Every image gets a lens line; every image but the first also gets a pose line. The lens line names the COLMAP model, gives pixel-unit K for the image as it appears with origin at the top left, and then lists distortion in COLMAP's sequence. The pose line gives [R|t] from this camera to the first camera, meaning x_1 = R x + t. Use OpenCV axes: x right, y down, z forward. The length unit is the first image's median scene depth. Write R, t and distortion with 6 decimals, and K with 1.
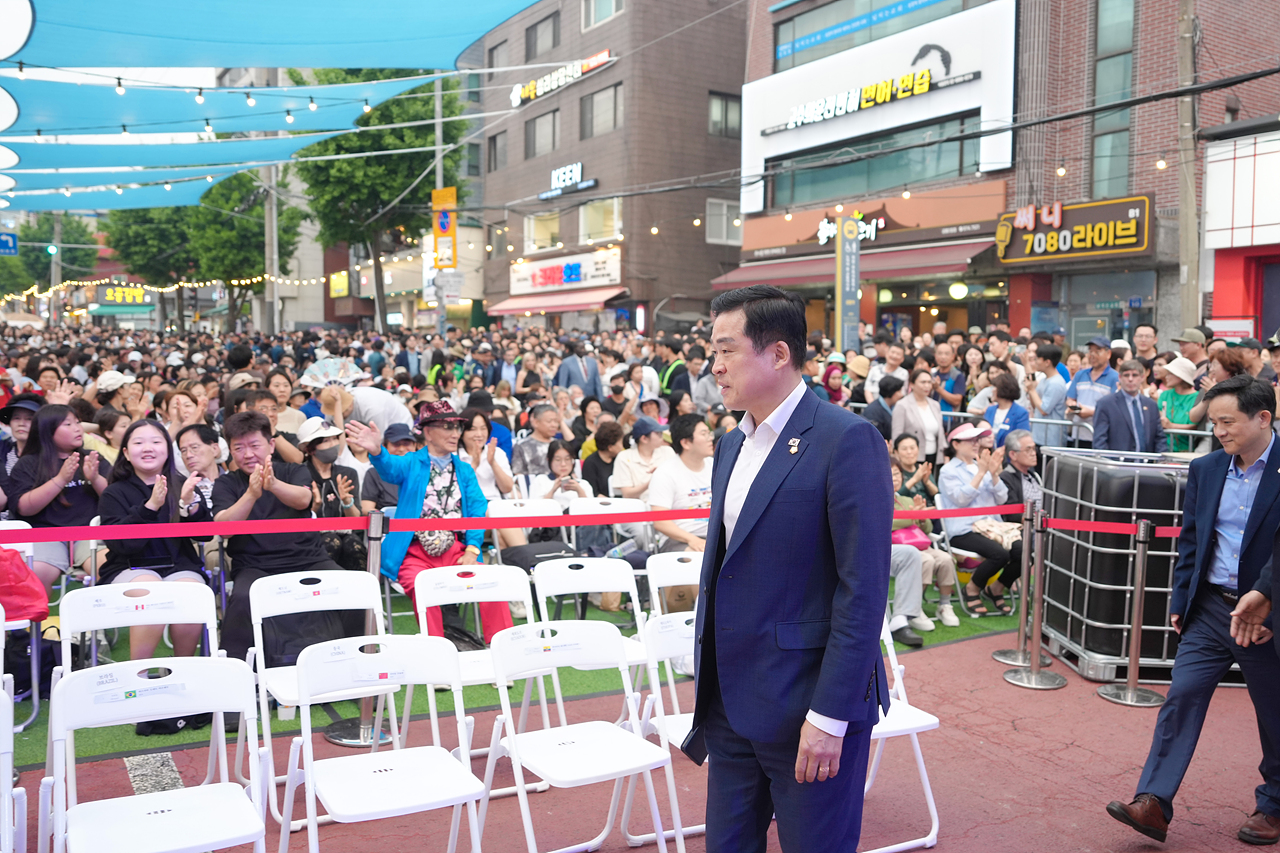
lens RADIAL K [[1109.0, 0, 696.8], [0, 1109.0, 426.1], [0, 0, 1]] dist [0.001114, 0.002111]
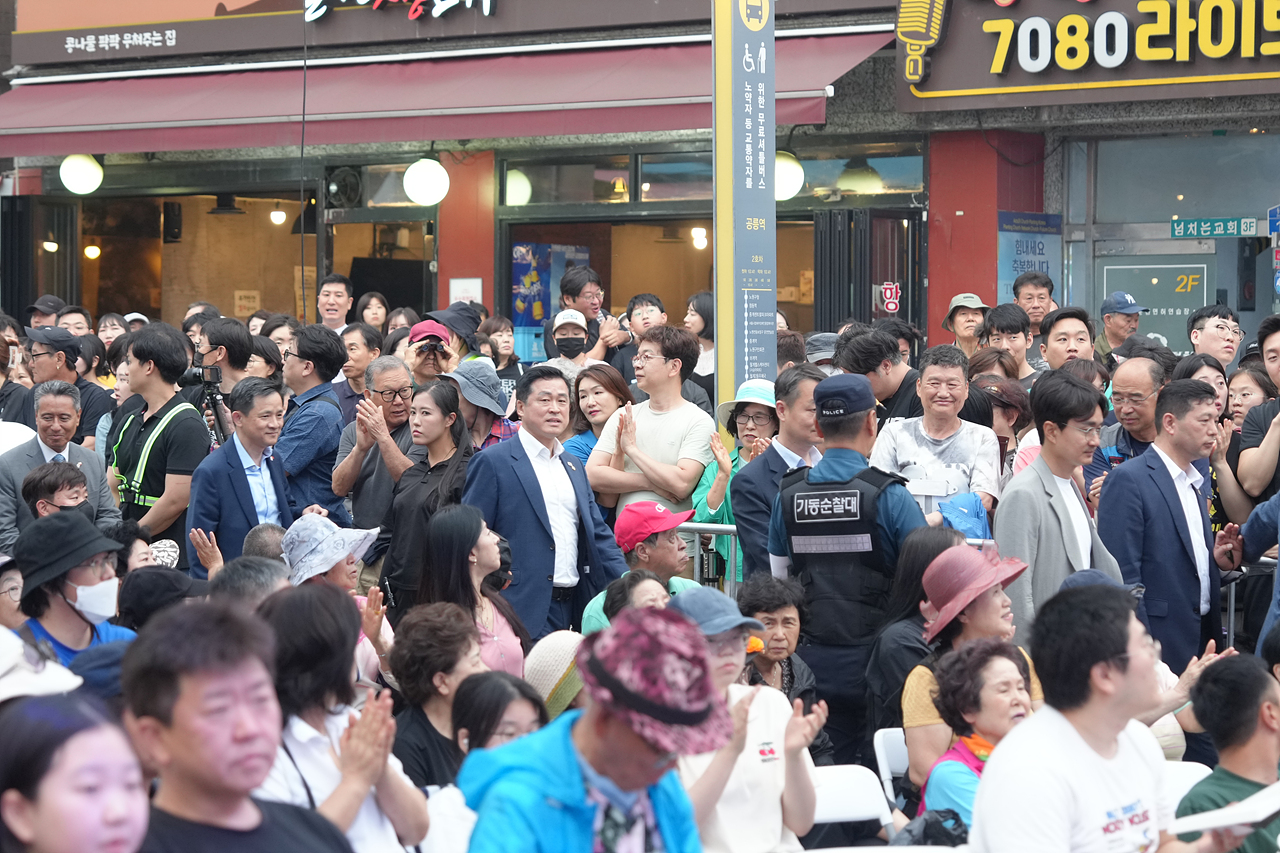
lens RADIAL K [[3624.5, 0, 640.0], [0, 3624.5, 426.5], [0, 0, 1]] dist [-0.064139, -0.016808]
pose [[0.941266, -0.010559, 0.337500, -0.175354], [0.025430, 0.998889, -0.039671, -0.006916], [-0.336707, 0.045923, 0.940489, 0.003333]]
